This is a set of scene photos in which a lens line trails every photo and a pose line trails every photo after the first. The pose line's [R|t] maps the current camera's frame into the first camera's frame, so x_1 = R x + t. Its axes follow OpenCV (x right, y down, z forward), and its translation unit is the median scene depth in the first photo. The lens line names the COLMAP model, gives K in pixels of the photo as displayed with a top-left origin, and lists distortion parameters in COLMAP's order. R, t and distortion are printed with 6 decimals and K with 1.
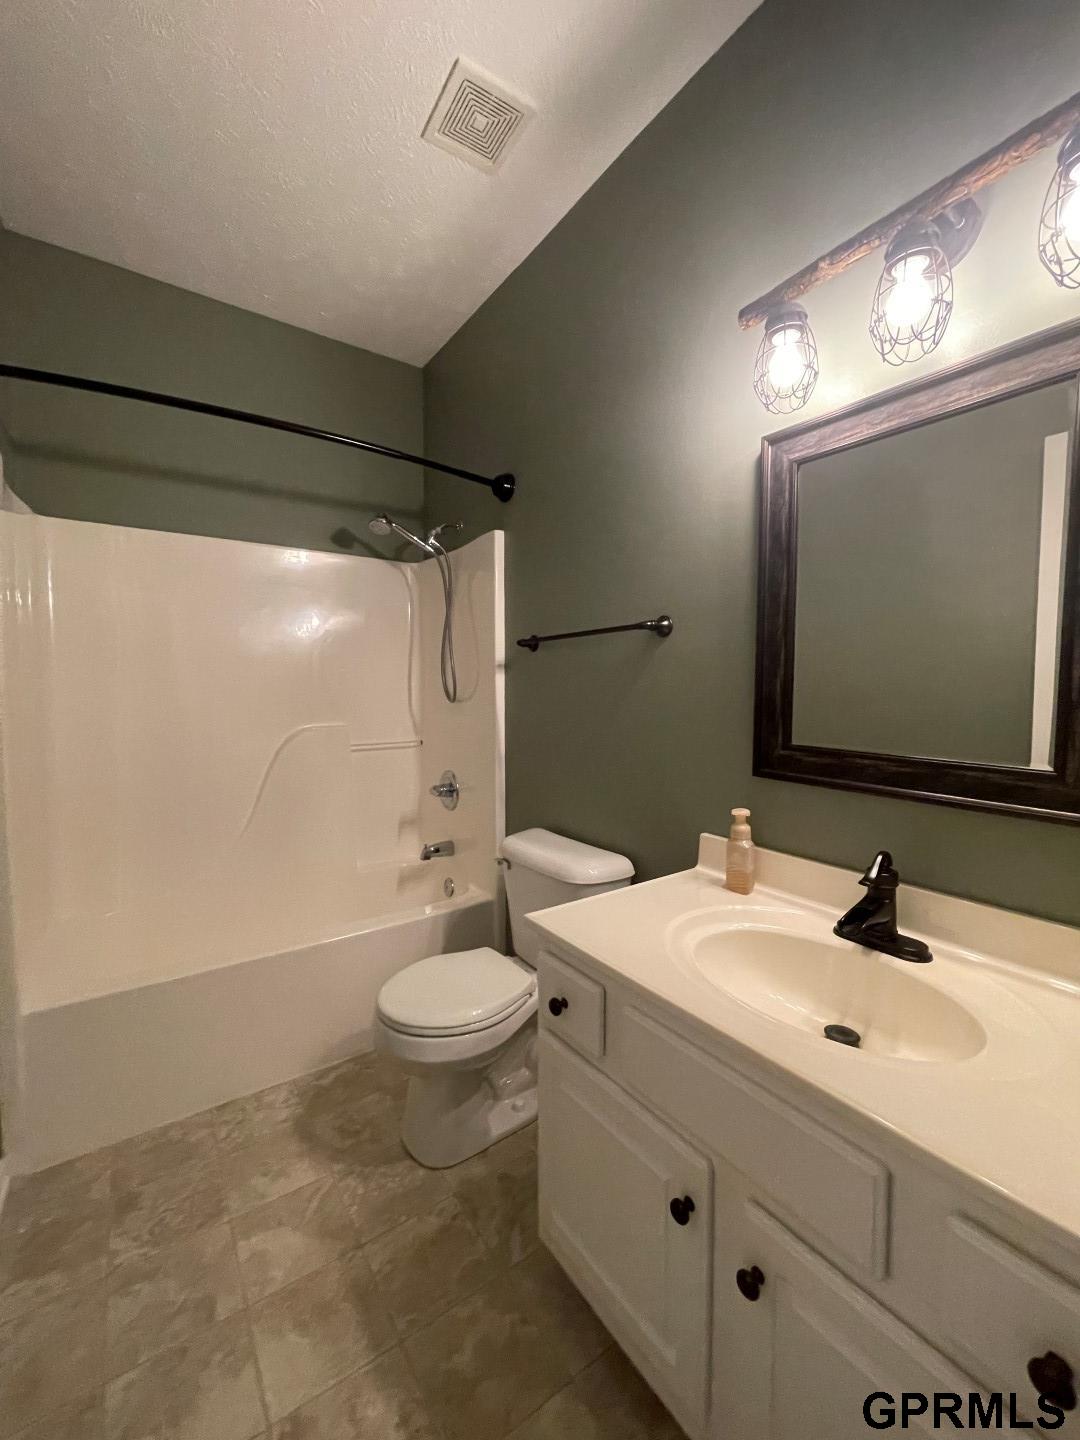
lens RADIAL K [[579.2, 0, 541.7], [0, 579.2, 716.0], [0, 0, 1]] dist [0.003279, 0.000252]
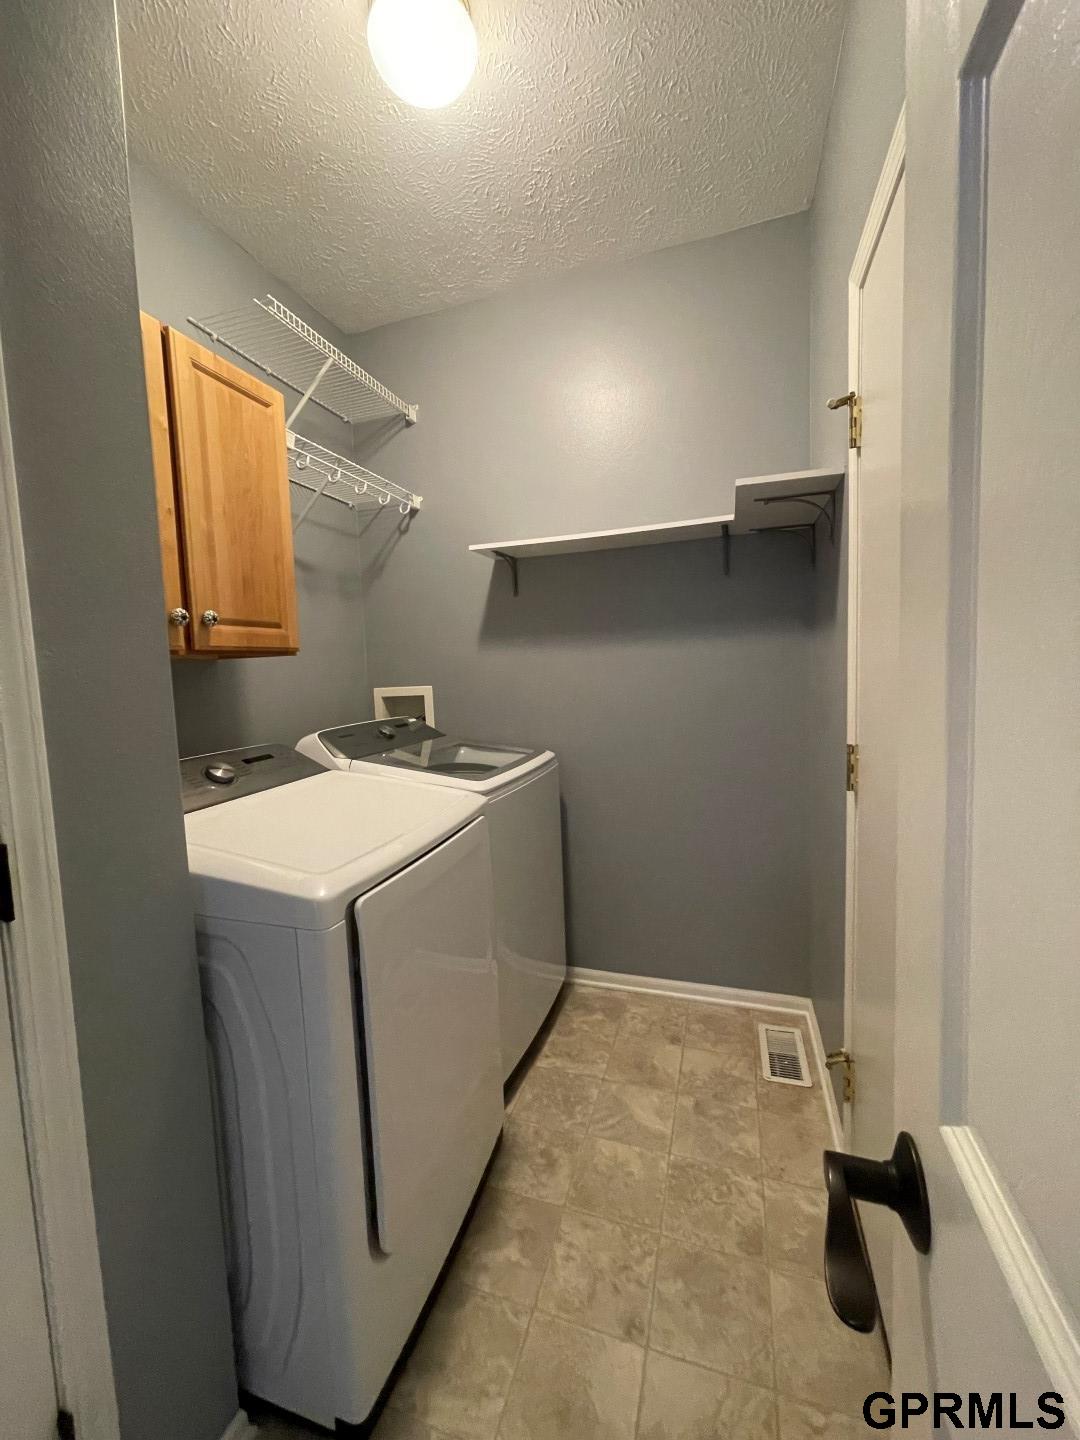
lens RADIAL K [[579.2, 0, 540.6], [0, 579.2, 720.1], [0, 0, 1]] dist [0.003279, 0.000252]
pose [[-0.593809, -0.049849, 0.803060, -1.285077], [0.070149, 0.991071, 0.113390, -0.116543], [-0.801542, 0.123666, -0.585010, 1.806298]]
